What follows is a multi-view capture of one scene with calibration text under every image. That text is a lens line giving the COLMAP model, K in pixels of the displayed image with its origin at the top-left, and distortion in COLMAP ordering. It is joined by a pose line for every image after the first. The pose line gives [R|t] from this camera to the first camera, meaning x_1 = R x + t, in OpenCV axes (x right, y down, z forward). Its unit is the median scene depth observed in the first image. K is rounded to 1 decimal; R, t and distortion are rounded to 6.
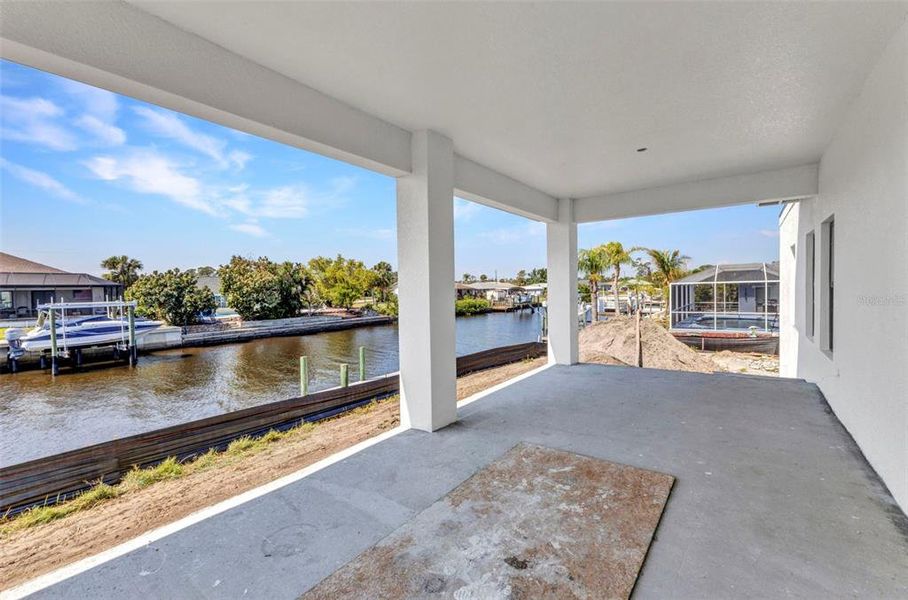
lens RADIAL K [[398.4, 0, 454.0], [0, 398.4, 300.0], [0, 0, 1]] dist [0.016637, 0.000046]
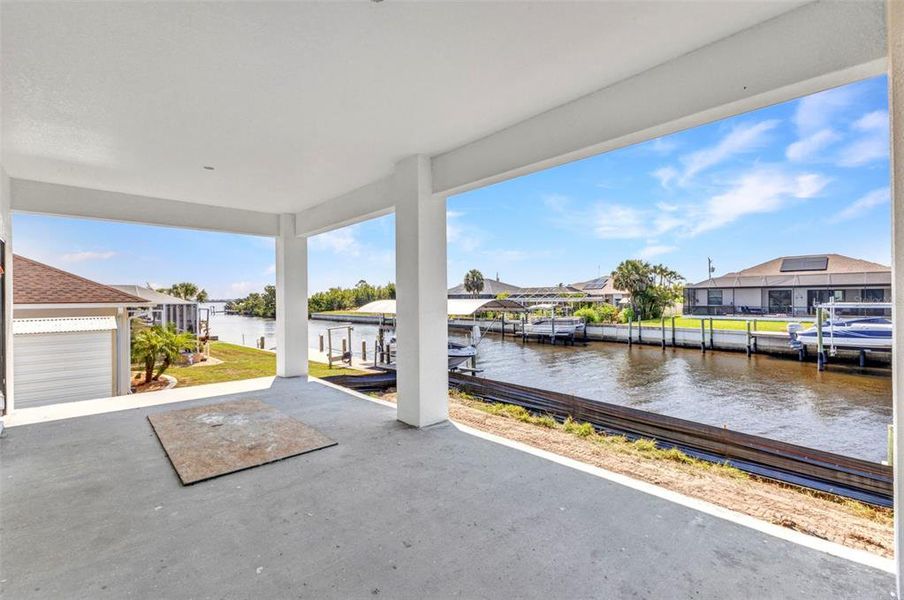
lens RADIAL K [[385.4, 0, 452.0], [0, 385.4, 300.0], [0, 0, 1]] dist [0.003175, 0.000398]
pose [[-0.172914, 0.023448, -0.984658, 0.539362], [-0.017079, 0.999495, 0.026800, -0.028235], [0.984789, 0.021451, -0.172426, 0.708001]]
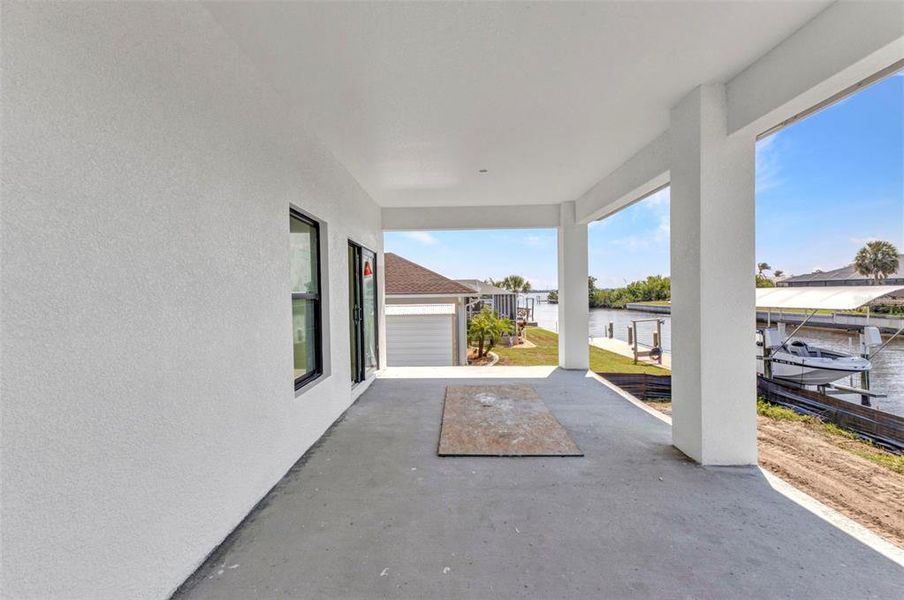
lens RADIAL K [[388.2, 0, 452.0], [0, 388.2, 300.0], [0, 0, 1]] dist [0.000515, -0.000007]
pose [[-0.811699, 0.044468, -0.582381, 0.445772], [0.016552, 0.998448, 0.053167, -0.026864], [0.583841, 0.033516, -0.811176, 0.741611]]
